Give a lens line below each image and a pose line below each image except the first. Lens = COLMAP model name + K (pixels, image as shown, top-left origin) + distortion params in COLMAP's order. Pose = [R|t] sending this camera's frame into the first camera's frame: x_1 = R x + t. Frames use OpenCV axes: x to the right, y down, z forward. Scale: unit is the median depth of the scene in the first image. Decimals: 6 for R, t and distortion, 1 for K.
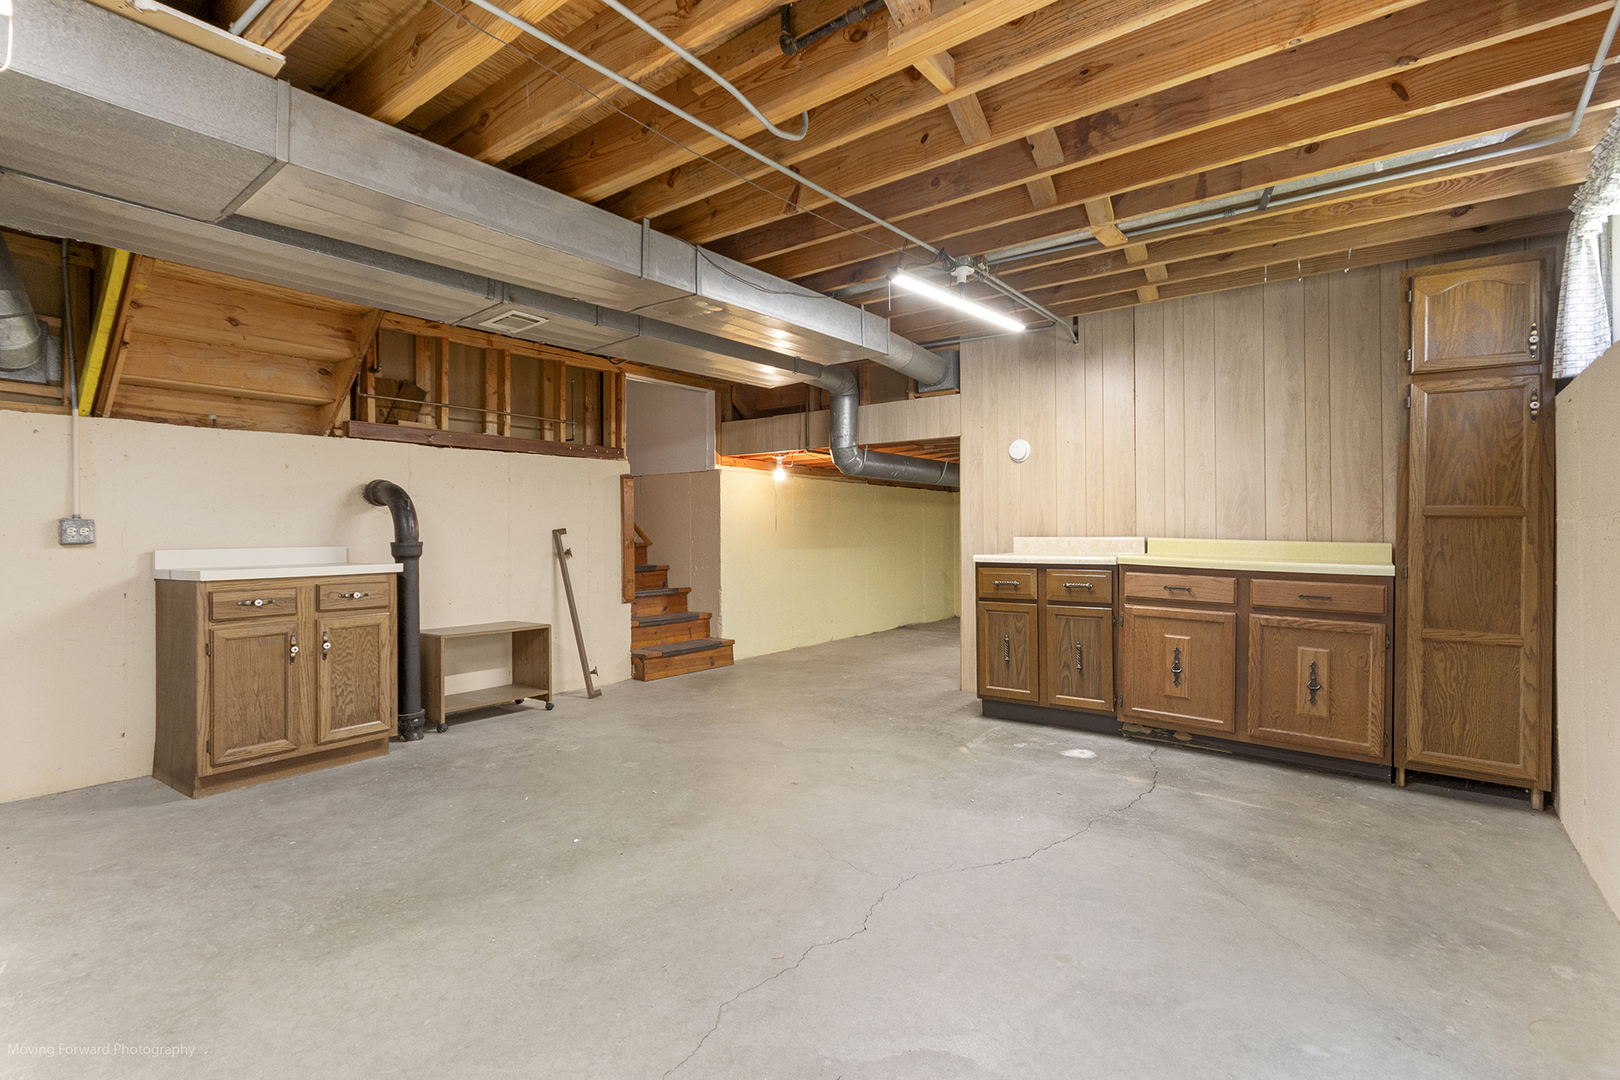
lens RADIAL K [[749.1, 0, 804.8], [0, 749.1, 543.9], [0, 0, 1]] dist [0.003879, 0.000694]
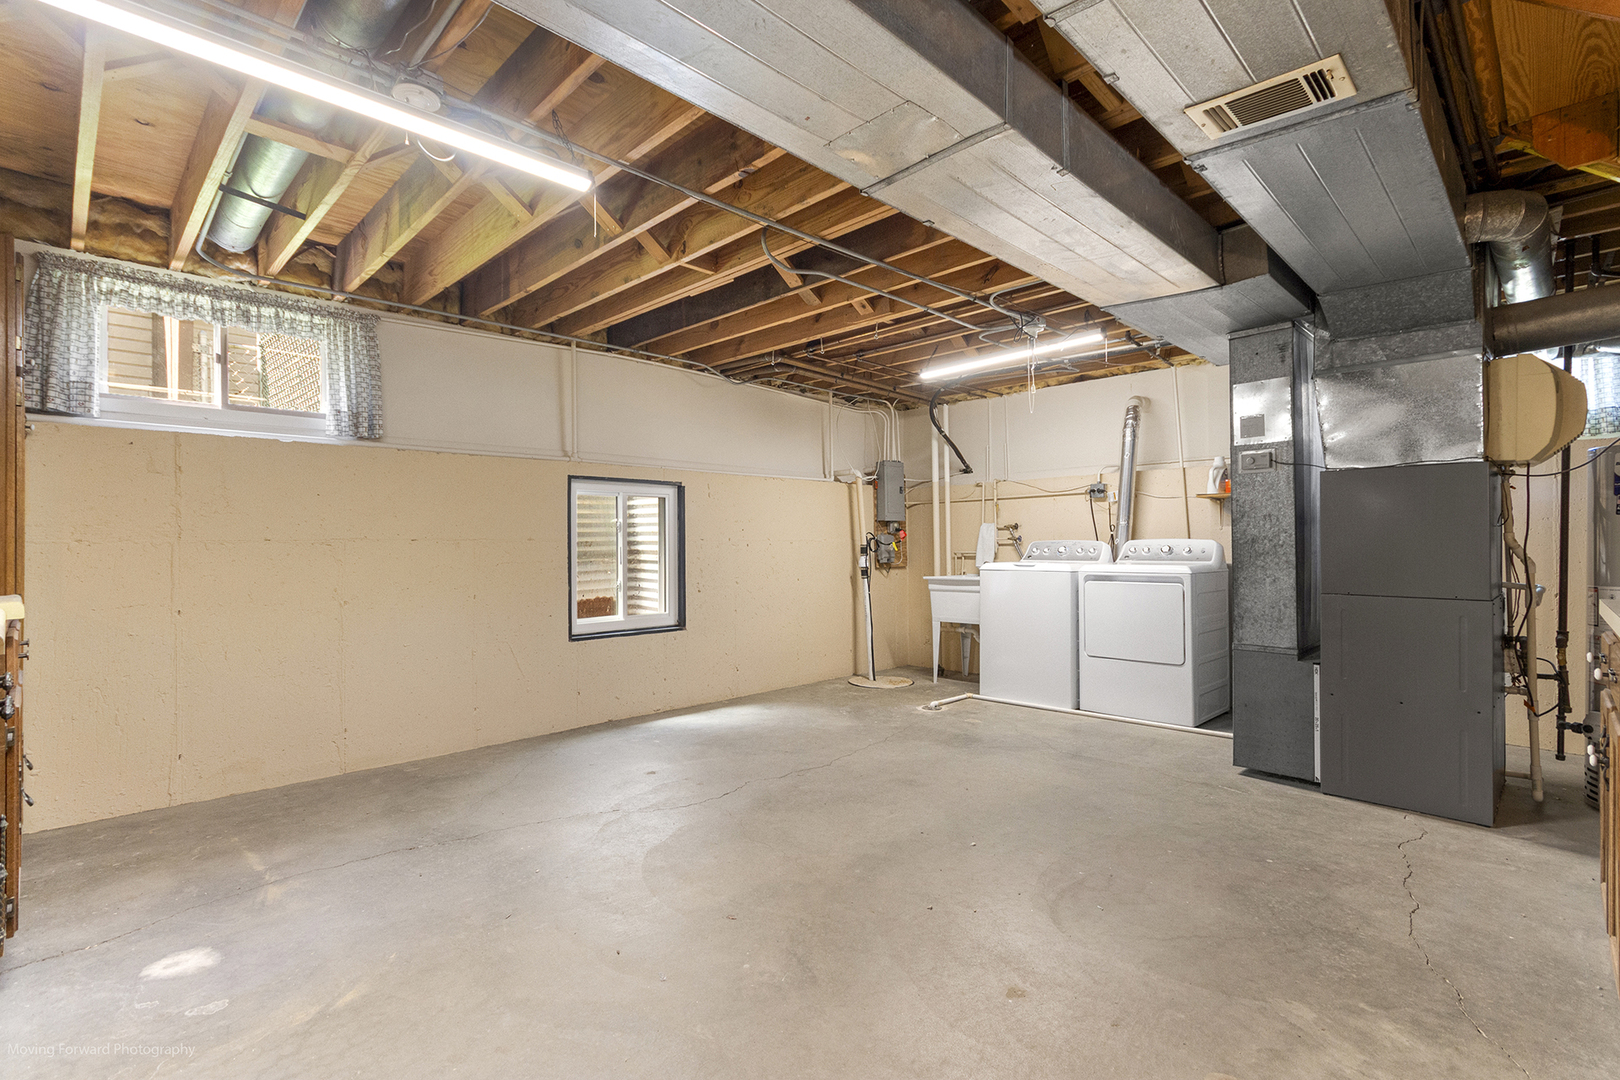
lens RADIAL K [[749.1, 0, 804.8], [0, 749.1, 543.9], [0, 0, 1]] dist [0.003879, 0.000694]
pose [[-0.991494, 0.008784, 0.129856, -0.176696], [0.010513, 0.999865, 0.012635, -0.028984], [-0.129728, 0.013893, -0.991452, 1.711144]]
